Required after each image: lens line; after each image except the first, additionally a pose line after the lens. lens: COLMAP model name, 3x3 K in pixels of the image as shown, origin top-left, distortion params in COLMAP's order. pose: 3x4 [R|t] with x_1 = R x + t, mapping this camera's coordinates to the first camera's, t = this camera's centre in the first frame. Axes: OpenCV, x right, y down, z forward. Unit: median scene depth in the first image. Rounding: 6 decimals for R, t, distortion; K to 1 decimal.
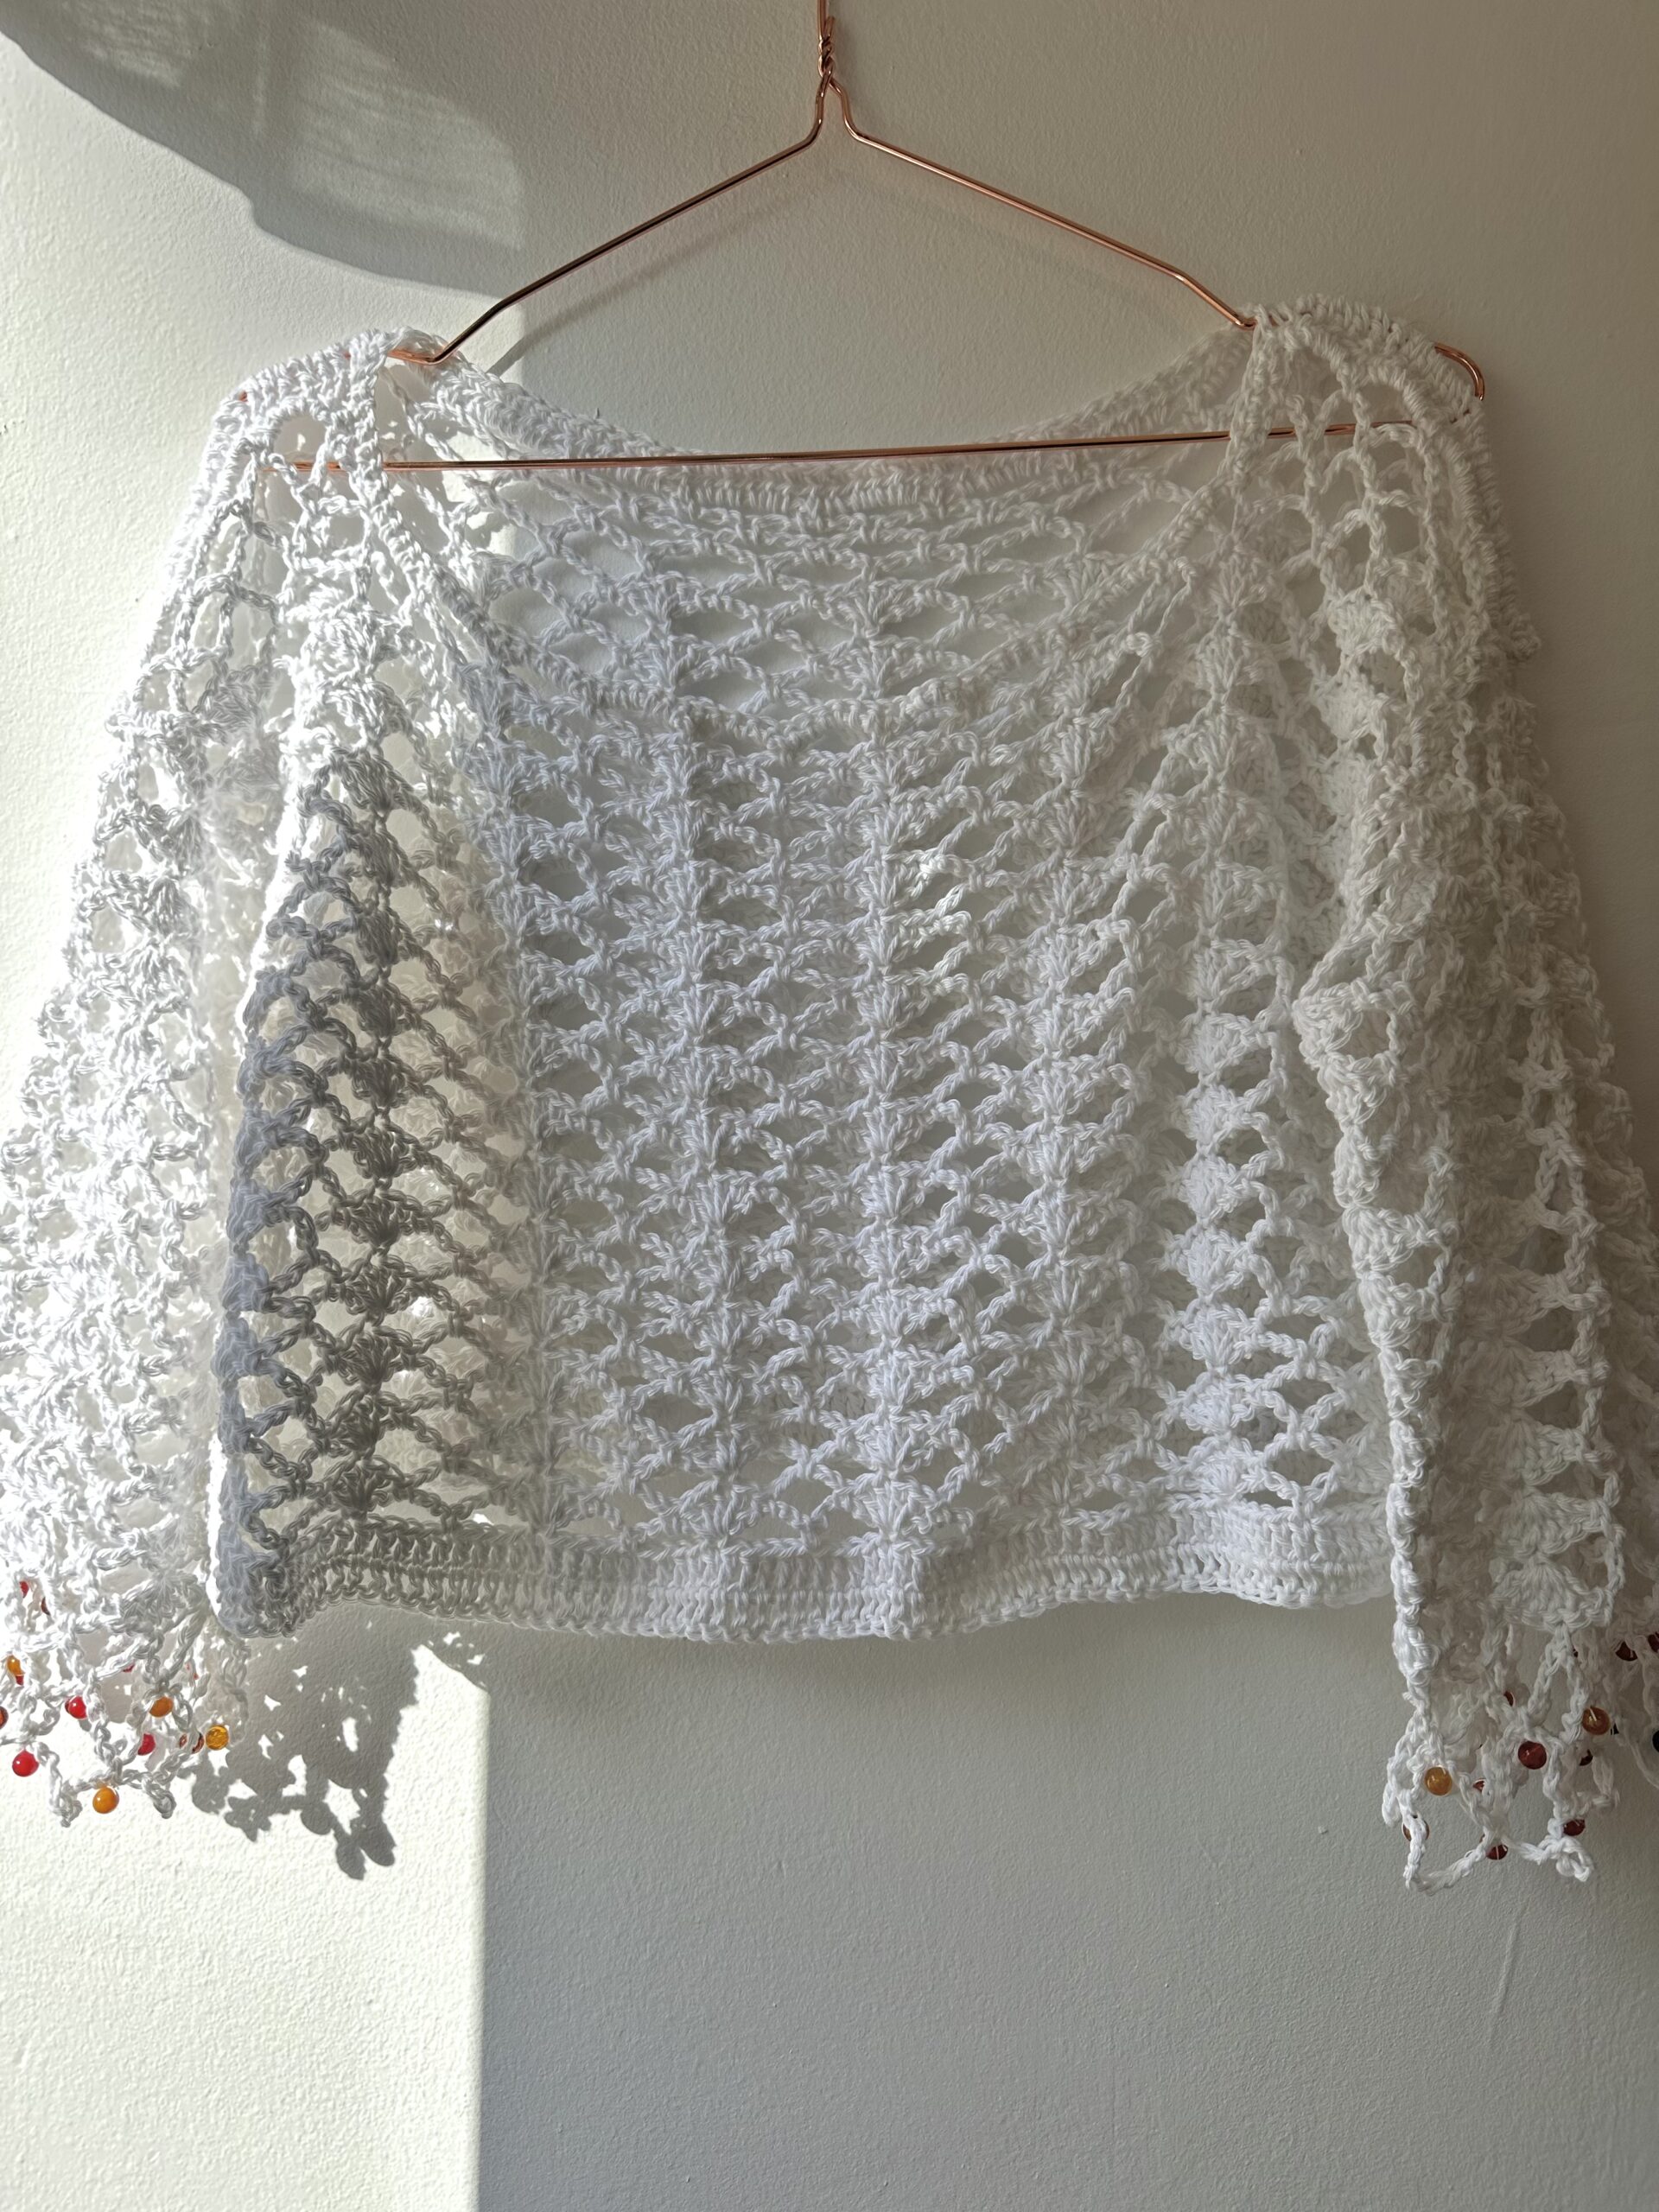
lens RADIAL K [[1501.2, 0, 822.6], [0, 1501.2, 1102.5], [0, 0, 1]] dist [-0.017238, 0.000578]
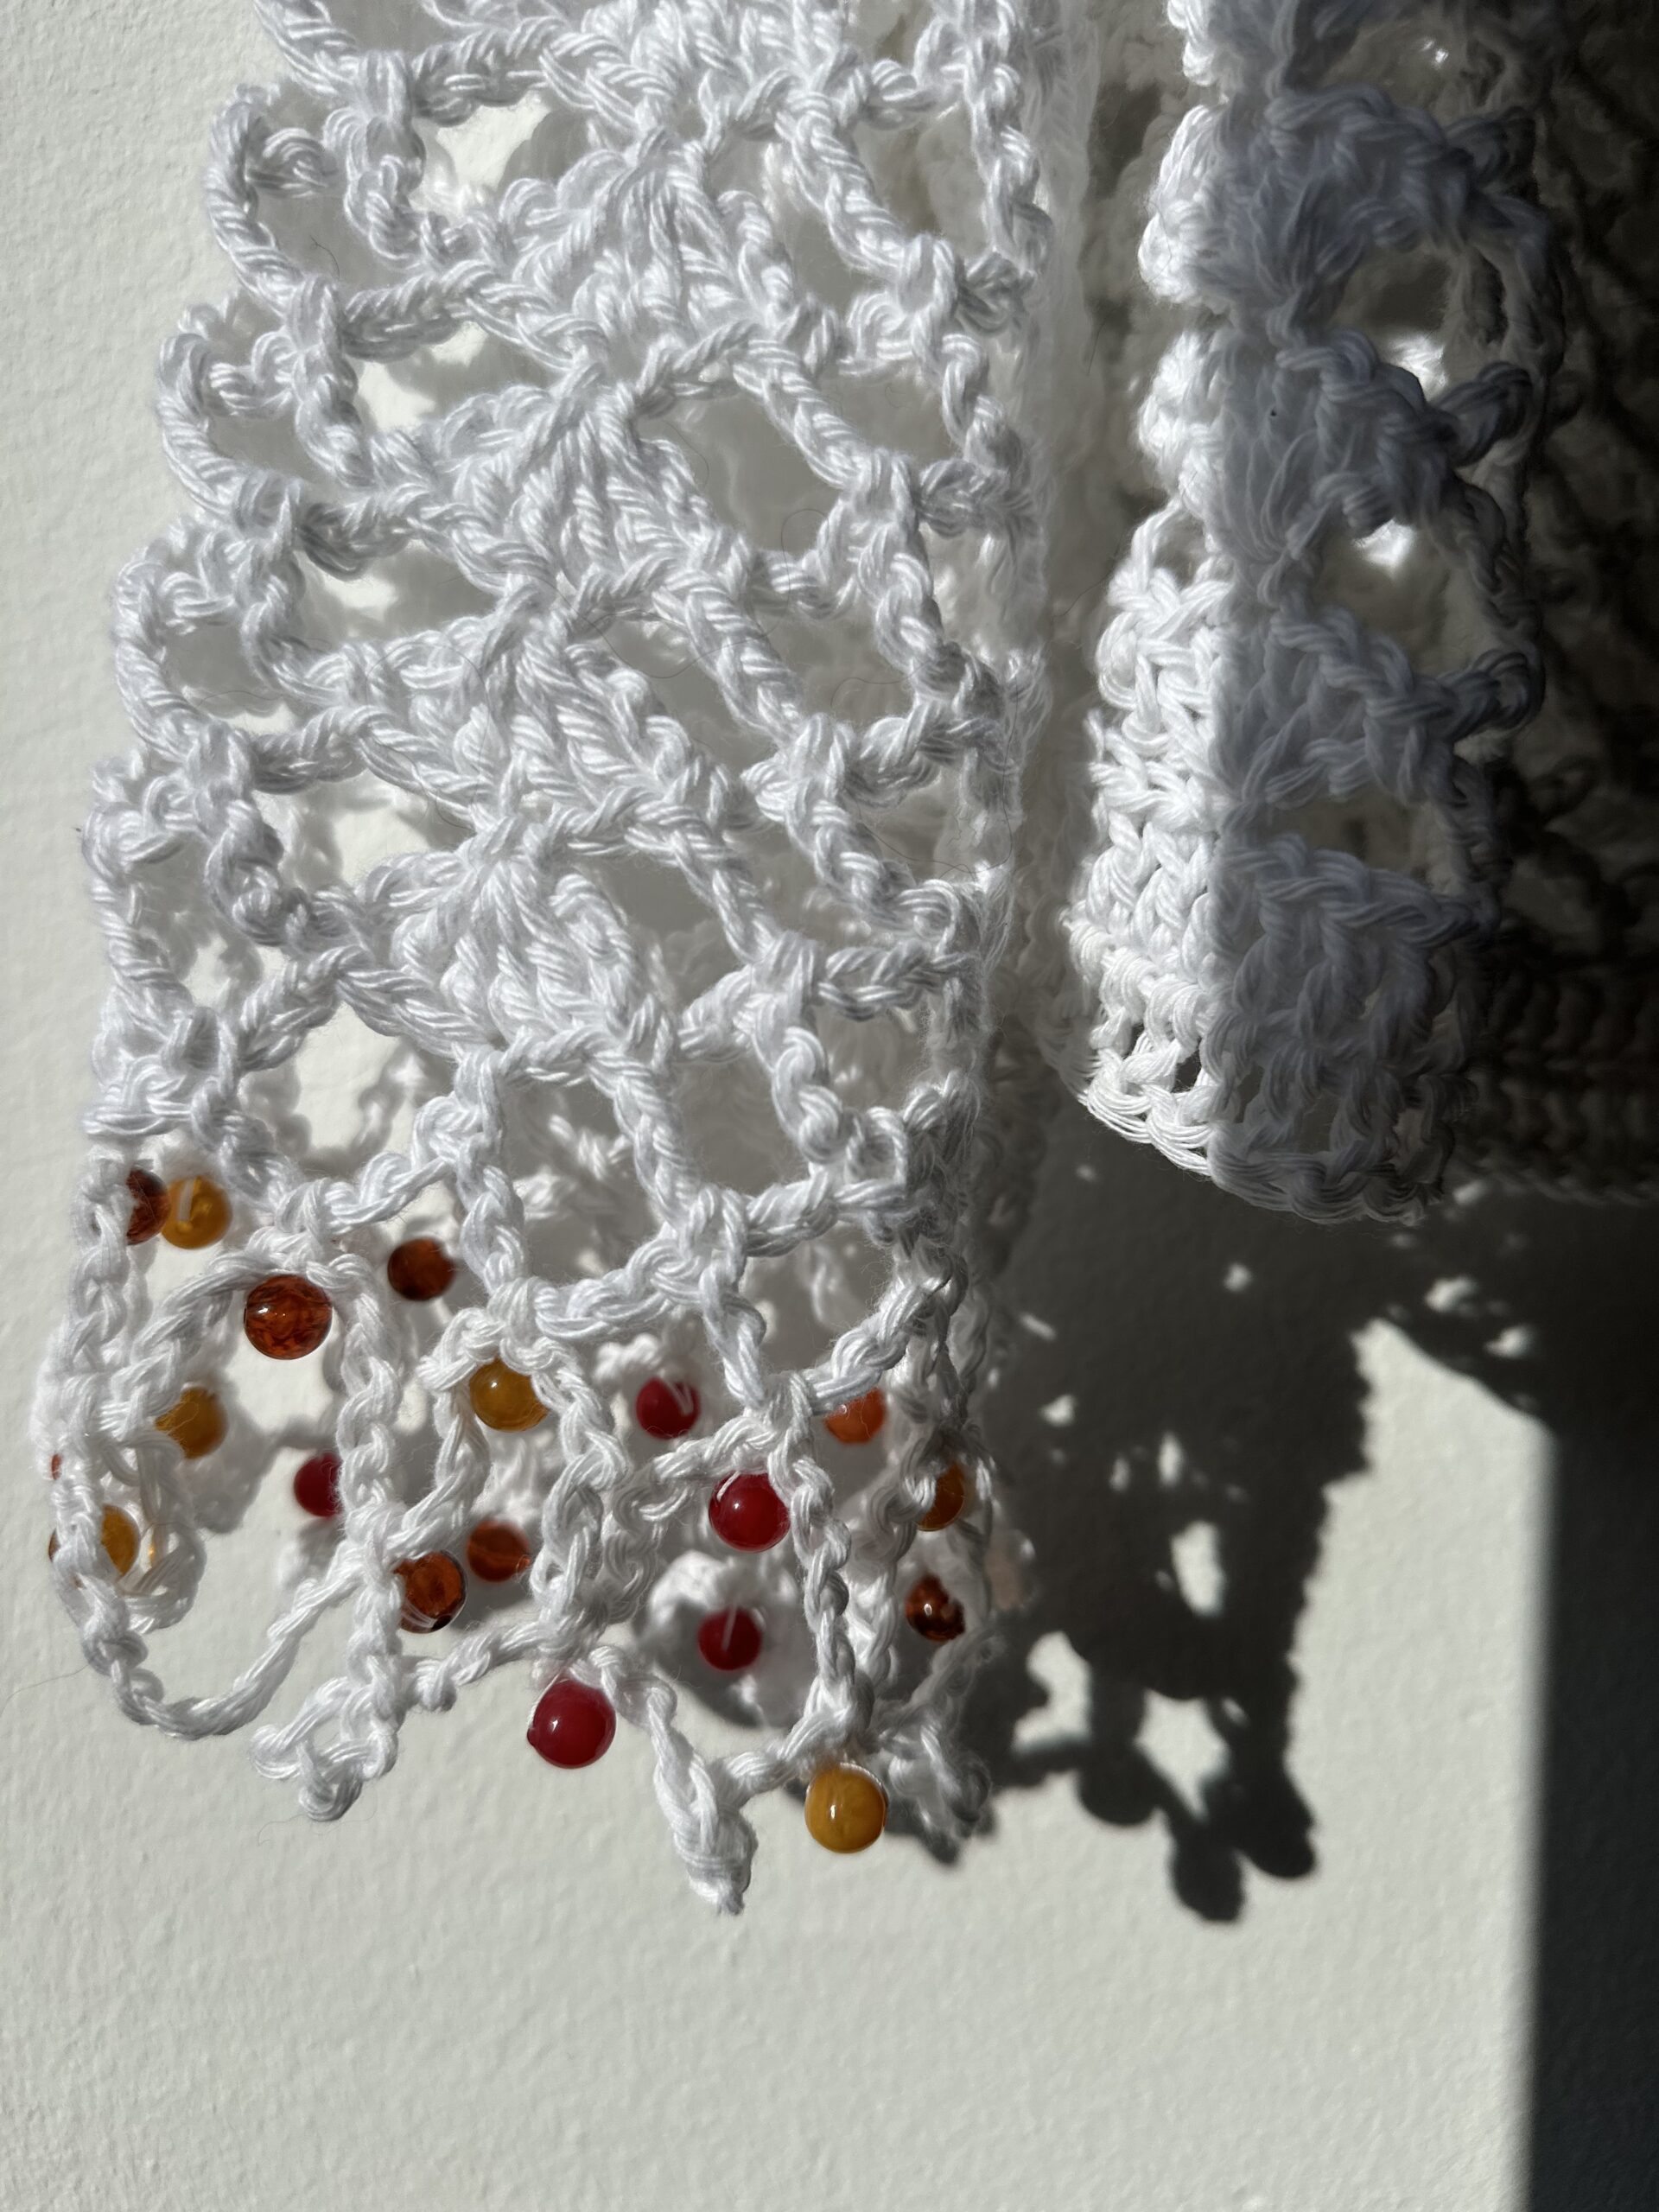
lens RADIAL K [[1501.2, 0, 837.0], [0, 1501.2, 1106.8], [0, 0, 1]] dist [-0.017238, 0.000578]
pose [[0.985748, -0.053701, 0.159428, -0.522603], [0.044746, 0.997240, 0.059240, 0.307791], [-0.162169, -0.051262, 0.985431, 0.706836]]
